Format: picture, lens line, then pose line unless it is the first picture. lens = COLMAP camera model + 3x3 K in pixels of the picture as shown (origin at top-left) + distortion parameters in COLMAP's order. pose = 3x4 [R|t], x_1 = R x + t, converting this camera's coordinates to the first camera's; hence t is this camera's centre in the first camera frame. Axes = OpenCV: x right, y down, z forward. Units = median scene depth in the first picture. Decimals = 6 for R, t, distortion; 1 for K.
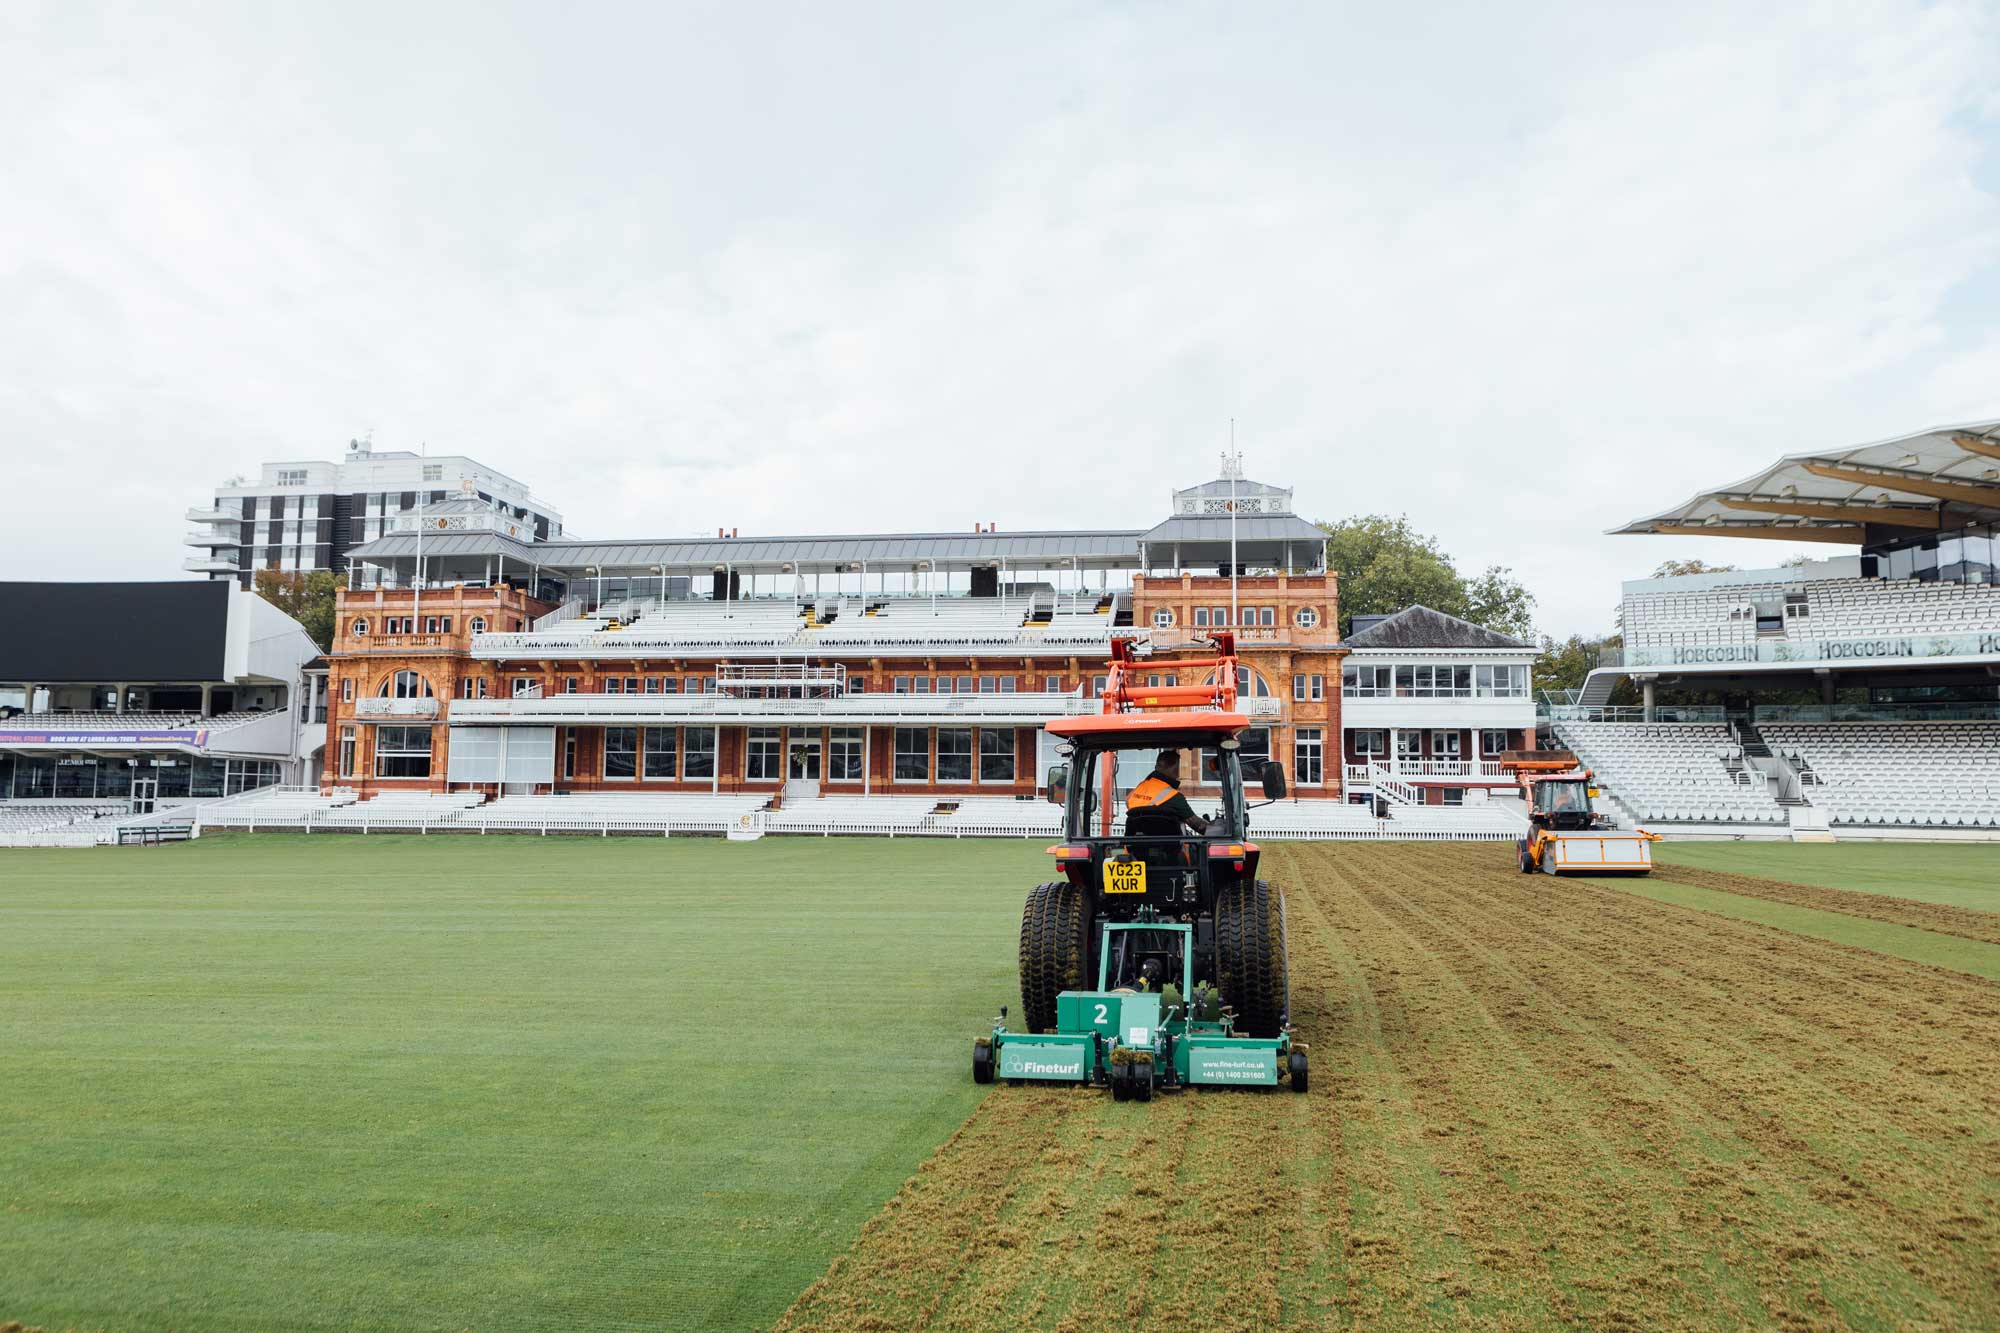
lens RADIAL K [[1387.6, 0, 986.3], [0, 1387.6, 658.9], [0, 0, 1]] dist [-0.003606, 0.006697]
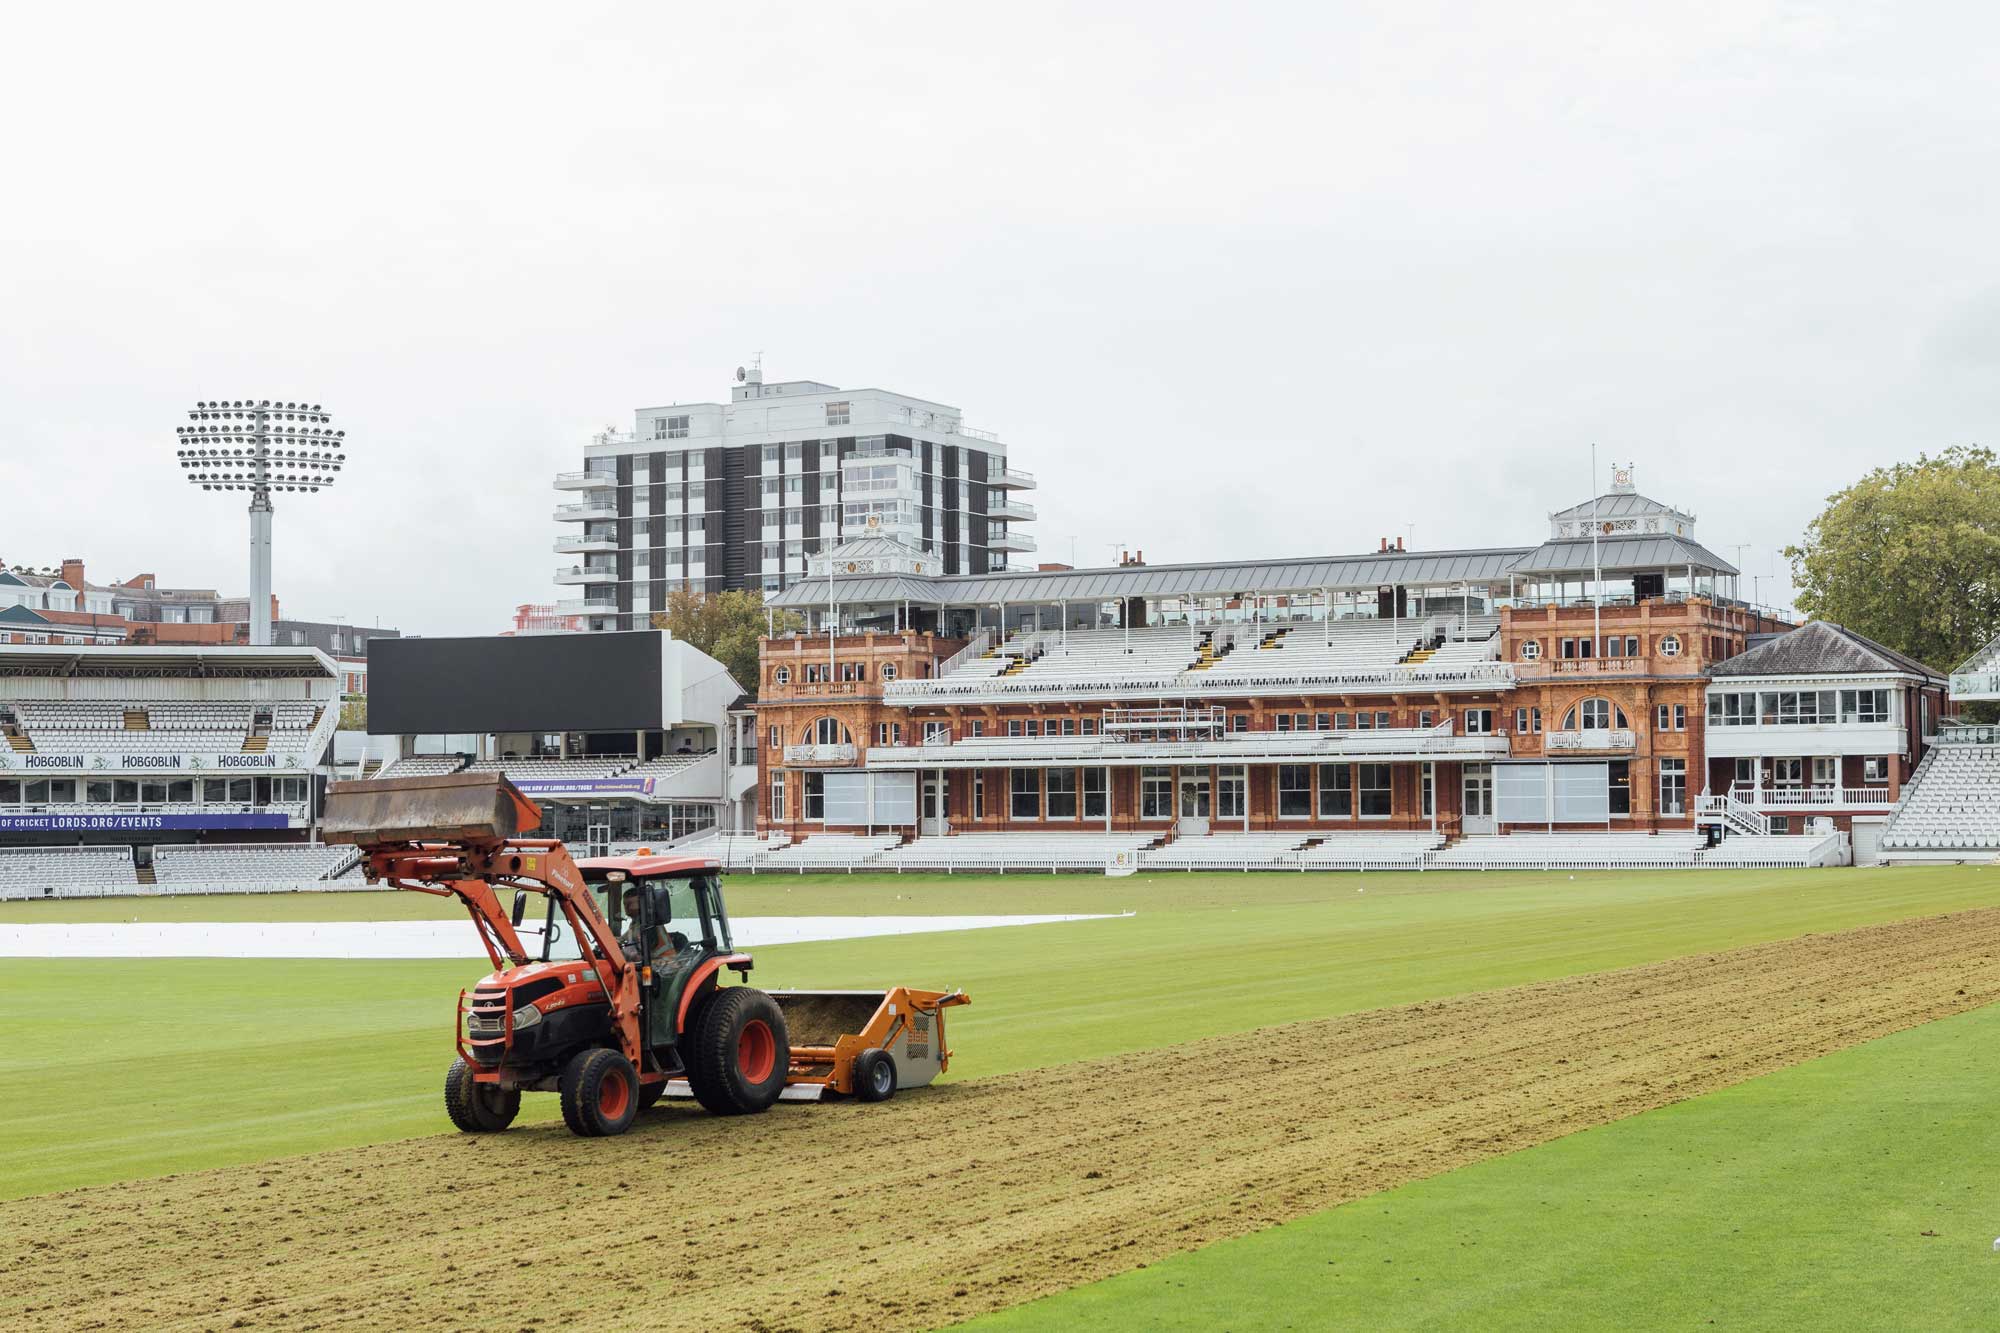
lens RADIAL K [[2839.4, 0, 1000.7], [0, 2839.4, 656.3], [0, 0, 1]] dist [-0.057269, 0.000000]
pose [[0.945618, -0.034491, -0.323446, 0.399866], [0.049156, 0.998095, 0.037277, -0.112077], [0.321544, -0.051149, 0.945512, -0.979235]]
